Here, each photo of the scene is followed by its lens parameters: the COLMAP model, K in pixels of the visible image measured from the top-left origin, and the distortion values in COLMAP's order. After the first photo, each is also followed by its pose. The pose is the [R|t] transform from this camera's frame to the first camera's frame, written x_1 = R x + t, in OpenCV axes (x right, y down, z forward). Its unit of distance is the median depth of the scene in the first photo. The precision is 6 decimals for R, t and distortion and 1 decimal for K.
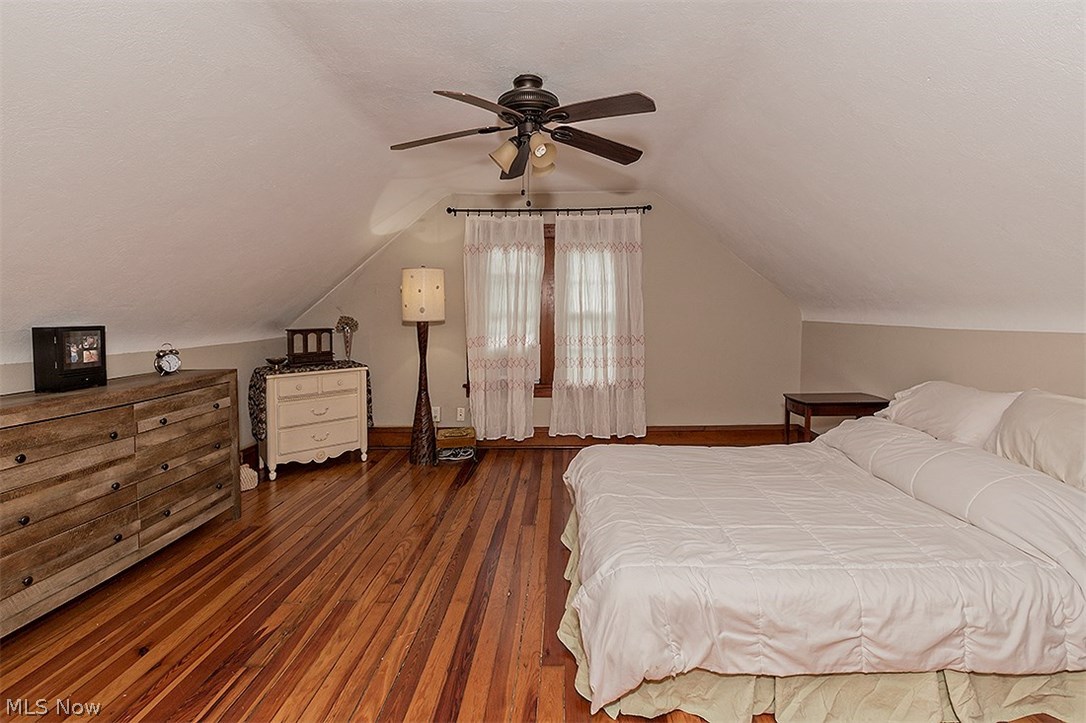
lens RADIAL K [[495.0, 0, 540.8], [0, 495.0, 335.4], [0, 0, 1]] dist [-0.055475, 0.000050]
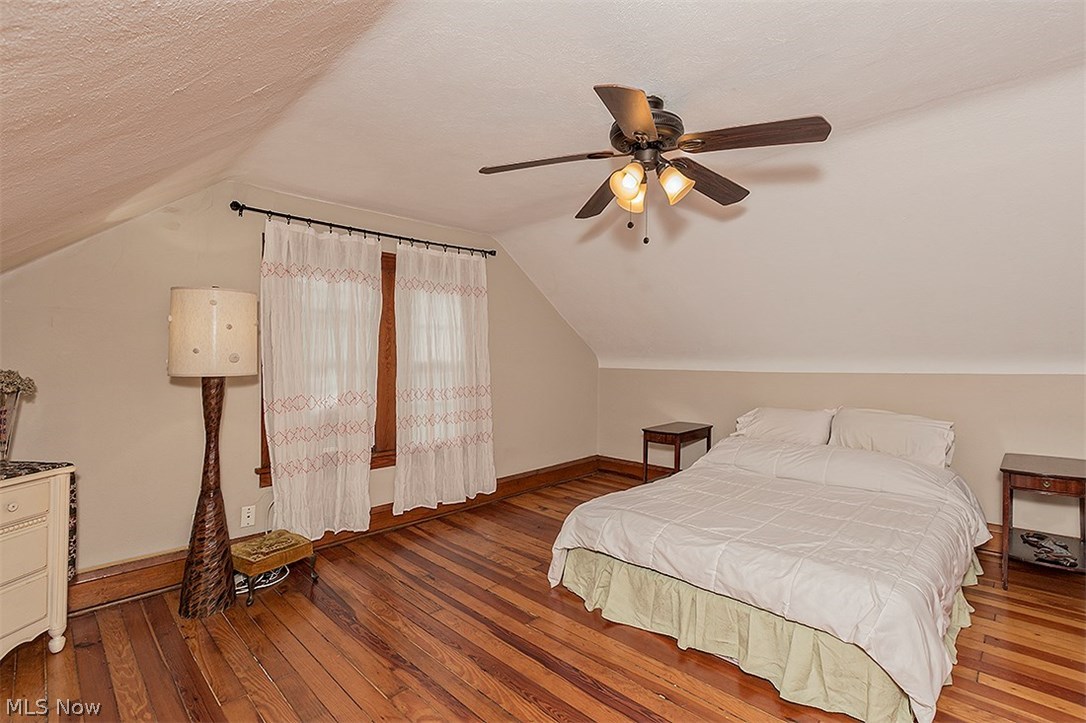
lens RADIAL K [[493.8, 0, 543.0], [0, 493.8, 361.5], [0, 0, 1]] dist [0.002628, 0.000278]
pose [[0.665830, -0.005157, 0.746086, -0.424644], [0.026478, 0.999510, -0.016721, -0.026452], [-0.745634, 0.030888, 0.665640, 0.276718]]
